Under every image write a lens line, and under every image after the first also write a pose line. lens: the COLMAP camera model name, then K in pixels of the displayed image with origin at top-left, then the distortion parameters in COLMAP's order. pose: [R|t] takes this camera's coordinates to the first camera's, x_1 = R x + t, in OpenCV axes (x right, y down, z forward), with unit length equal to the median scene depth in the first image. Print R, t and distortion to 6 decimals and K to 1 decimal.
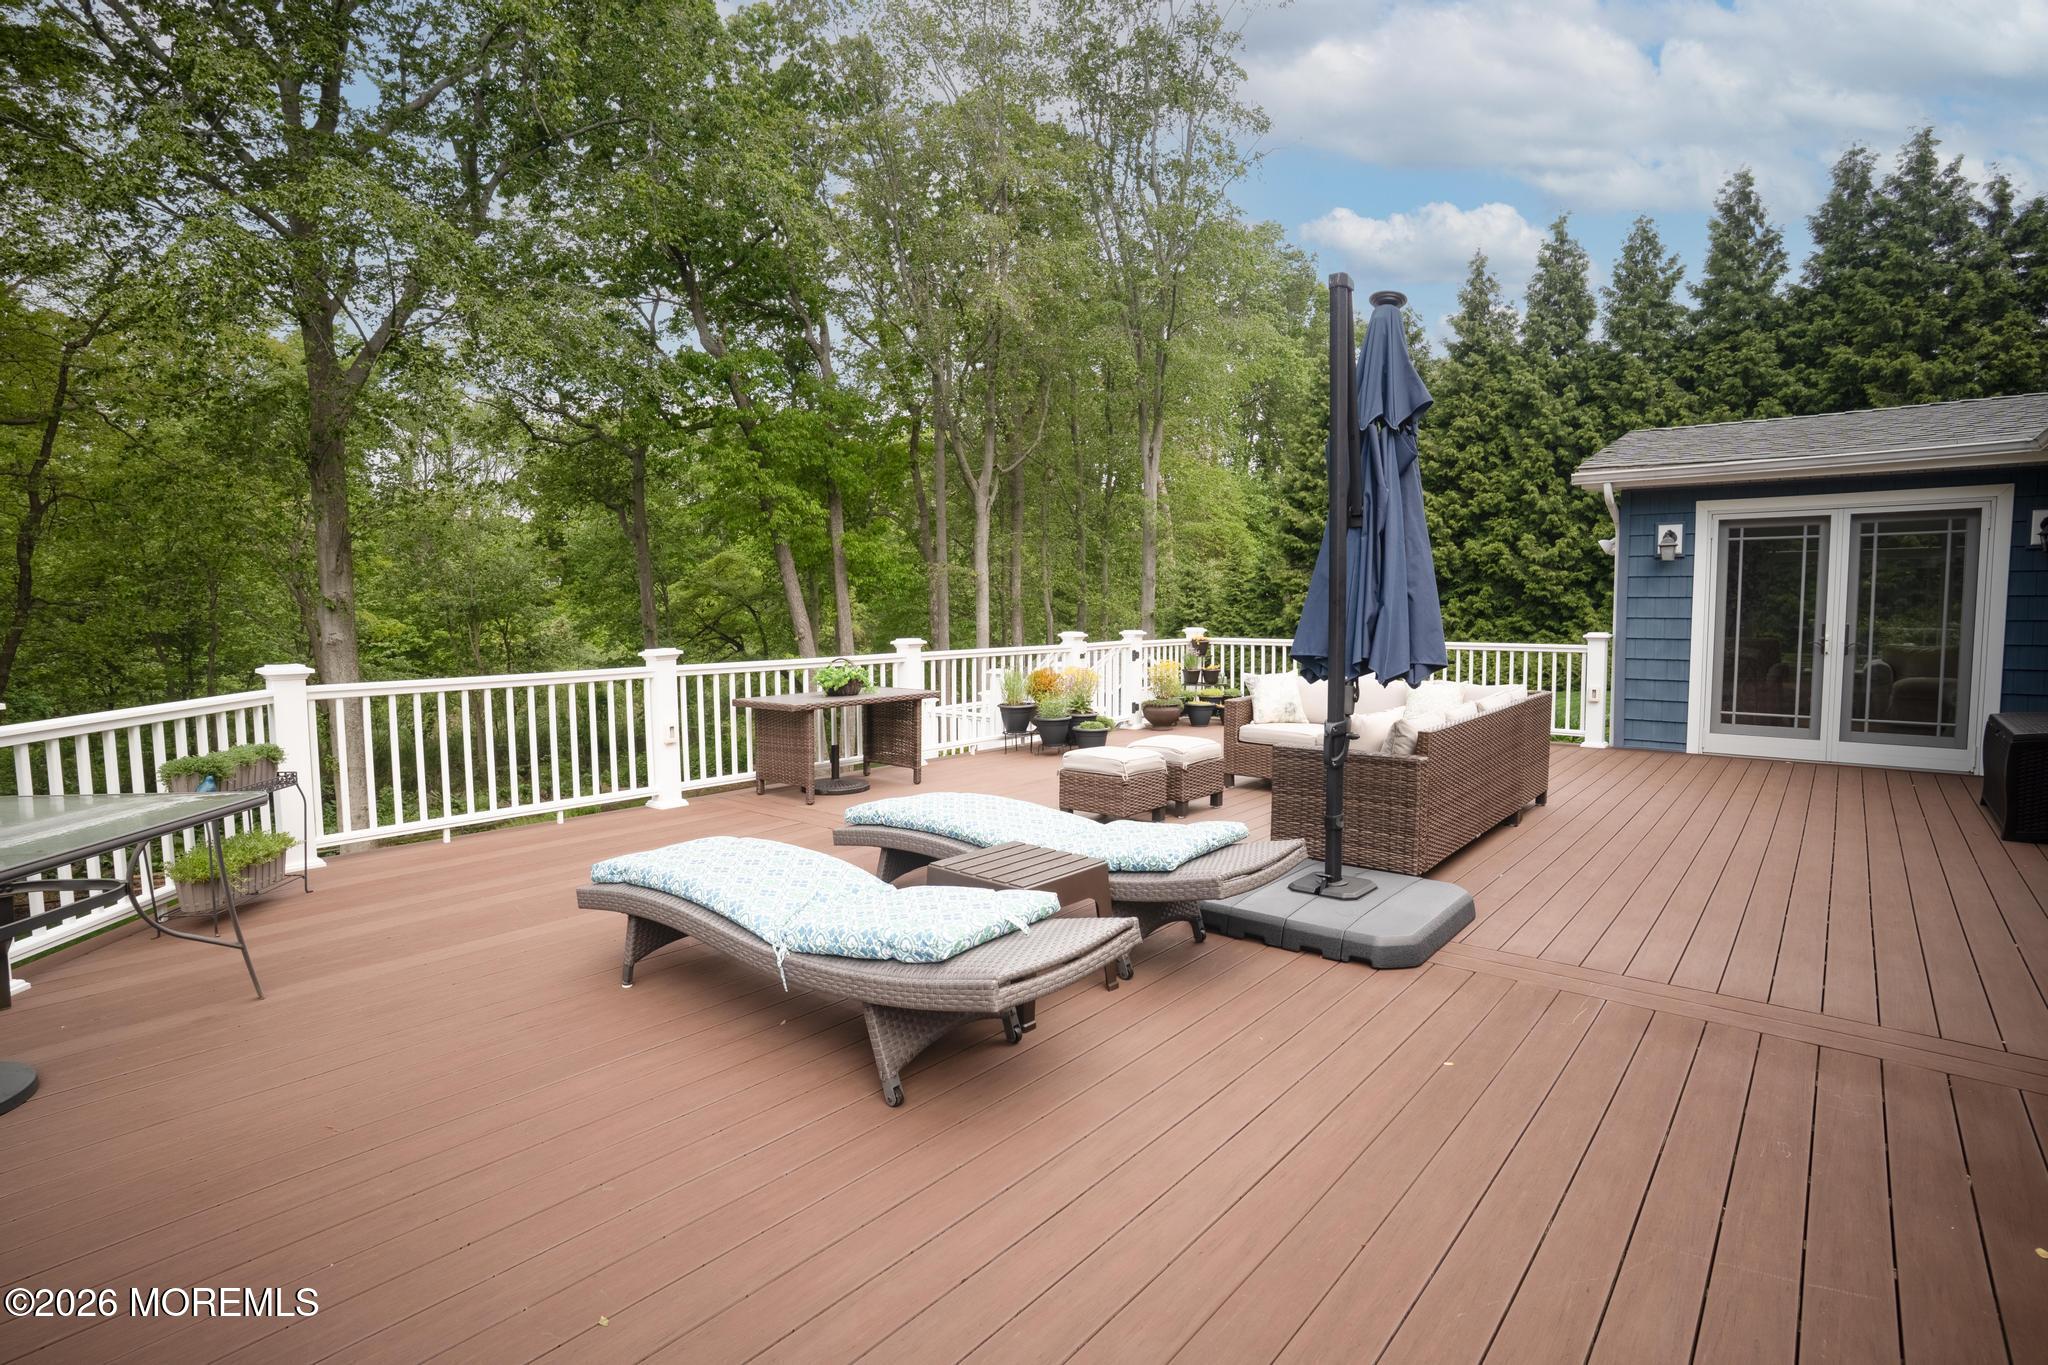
lens RADIAL K [[1013.5, 0, 1056.2], [0, 1013.5, 676.9], [0, 0, 1]] dist [-0.053423, 0.027463]
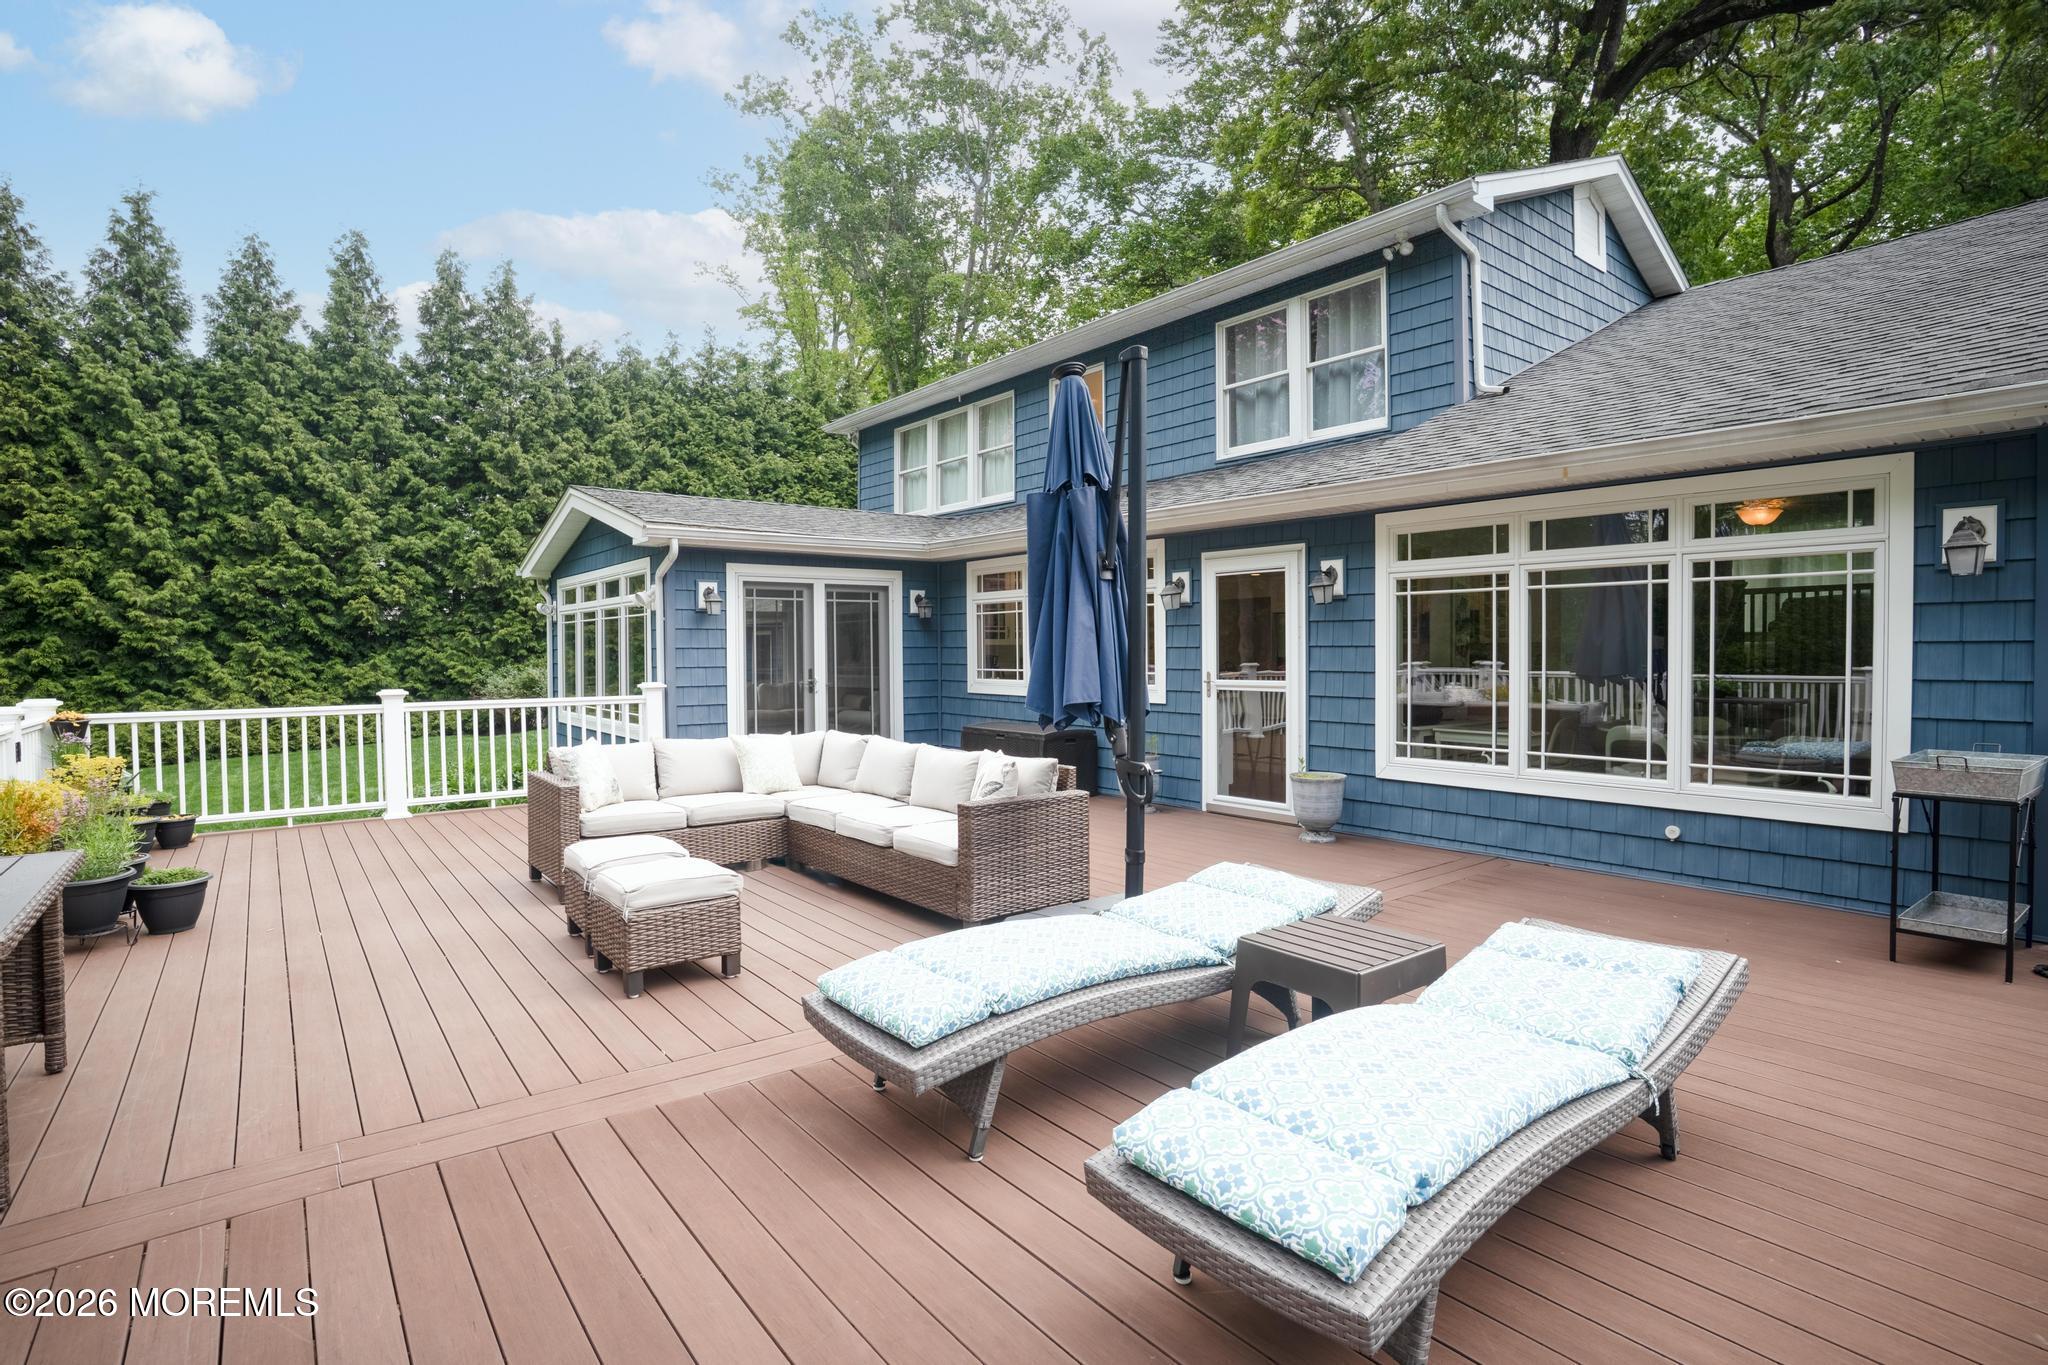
lens RADIAL K [[990.7, 0, 1015.8], [0, 990.7, 691.6], [0, 0, 1]] dist [-0.051093, 0.025272]
pose [[0.245609, -0.038507, 0.968604, -0.108857], [0.075517, 0.996934, 0.020484, -0.008539], [-0.966423, 0.068115, 0.247764, 0.122356]]
